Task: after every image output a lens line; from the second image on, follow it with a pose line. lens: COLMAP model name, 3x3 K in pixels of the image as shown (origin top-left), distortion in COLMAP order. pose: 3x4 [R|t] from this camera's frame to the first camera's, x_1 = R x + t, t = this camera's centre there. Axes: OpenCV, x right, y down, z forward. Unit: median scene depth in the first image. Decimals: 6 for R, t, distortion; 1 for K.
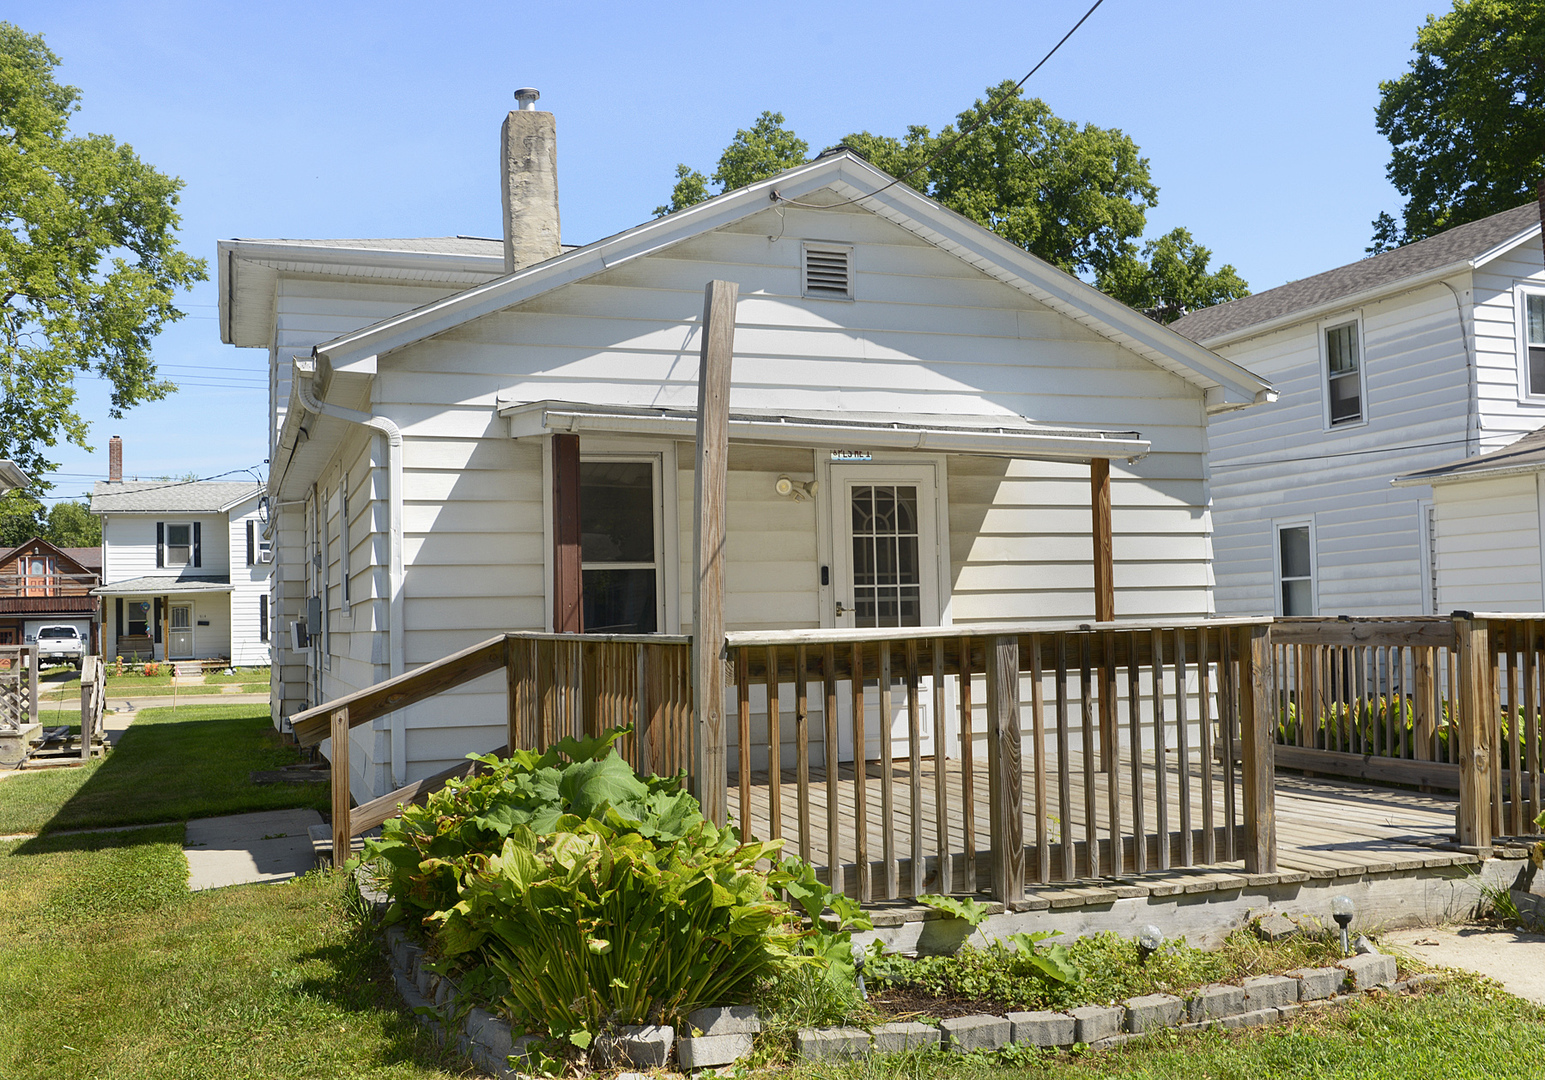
lens RADIAL K [[1557.0, 0, 772.5], [0, 1557.0, 540.0], [0, 0, 1]] dist [-0.015286, -0.020302]
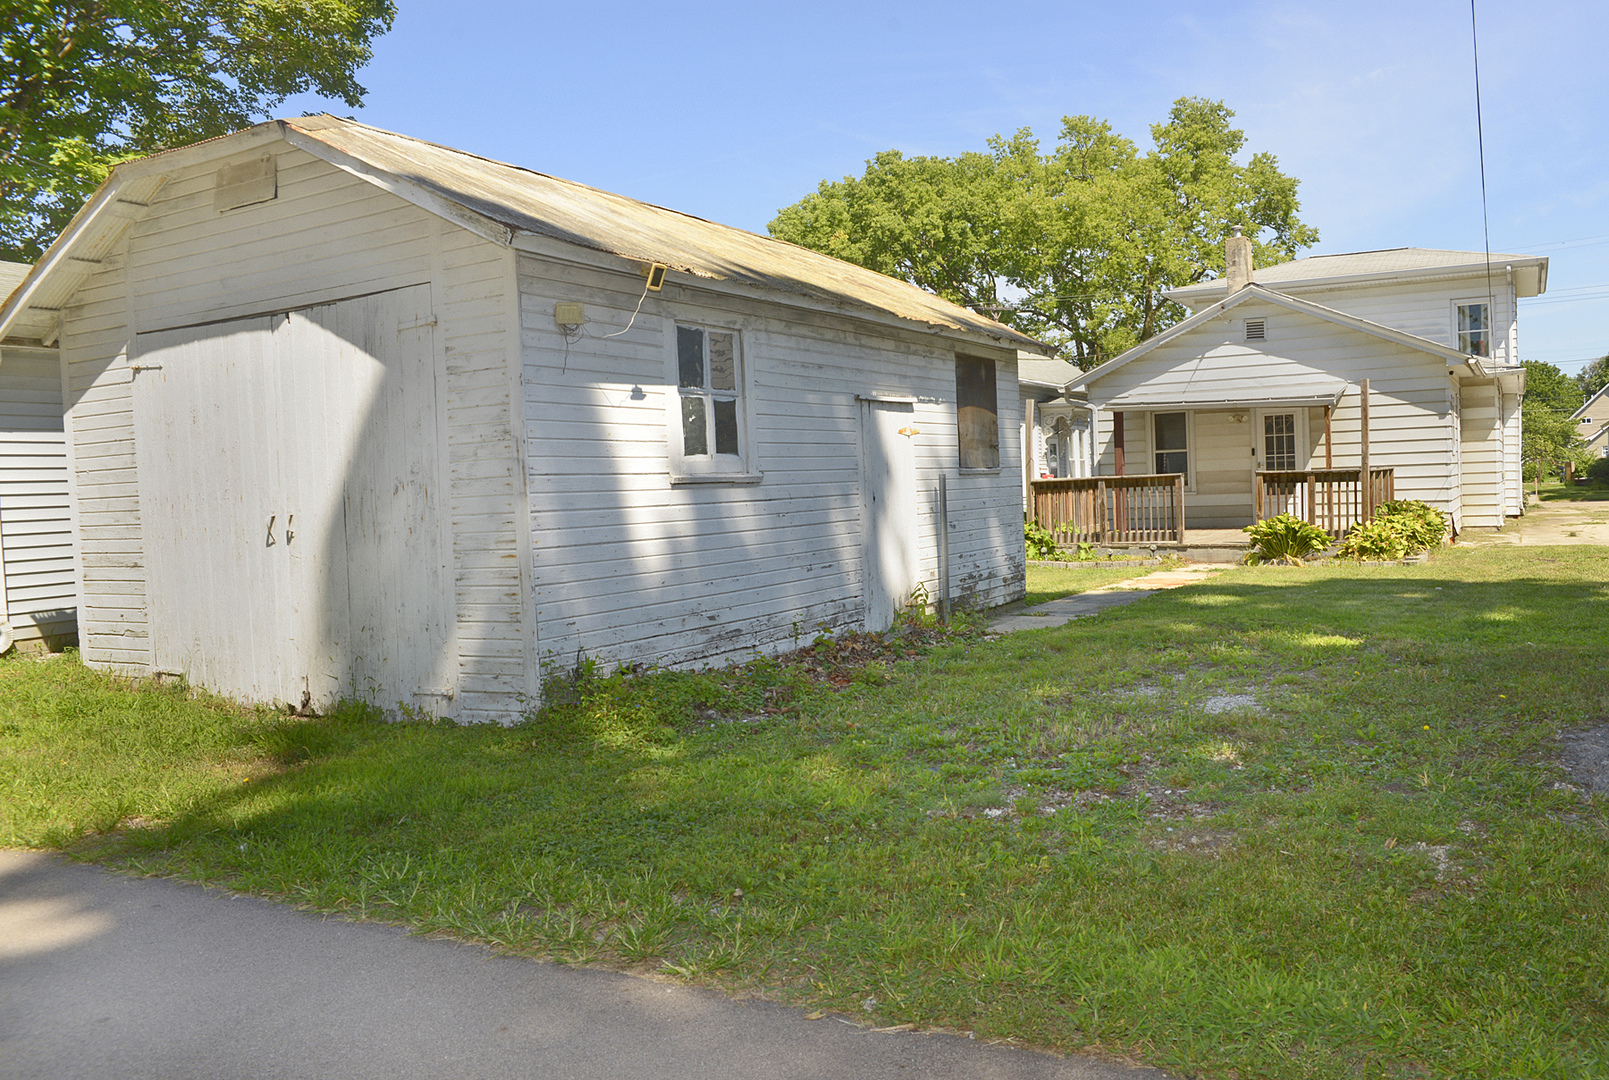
lens RADIAL K [[1242.5, 0, 804.5], [0, 1242.5, 540.0], [0, 0, 1]] dist [-0.001160, -0.000879]
pose [[0.632705, 0.029968, -0.773813, 1.137398], [0.065088, 0.993657, 0.091702, -0.067888], [0.771652, -0.108386, 0.626742, -0.855405]]
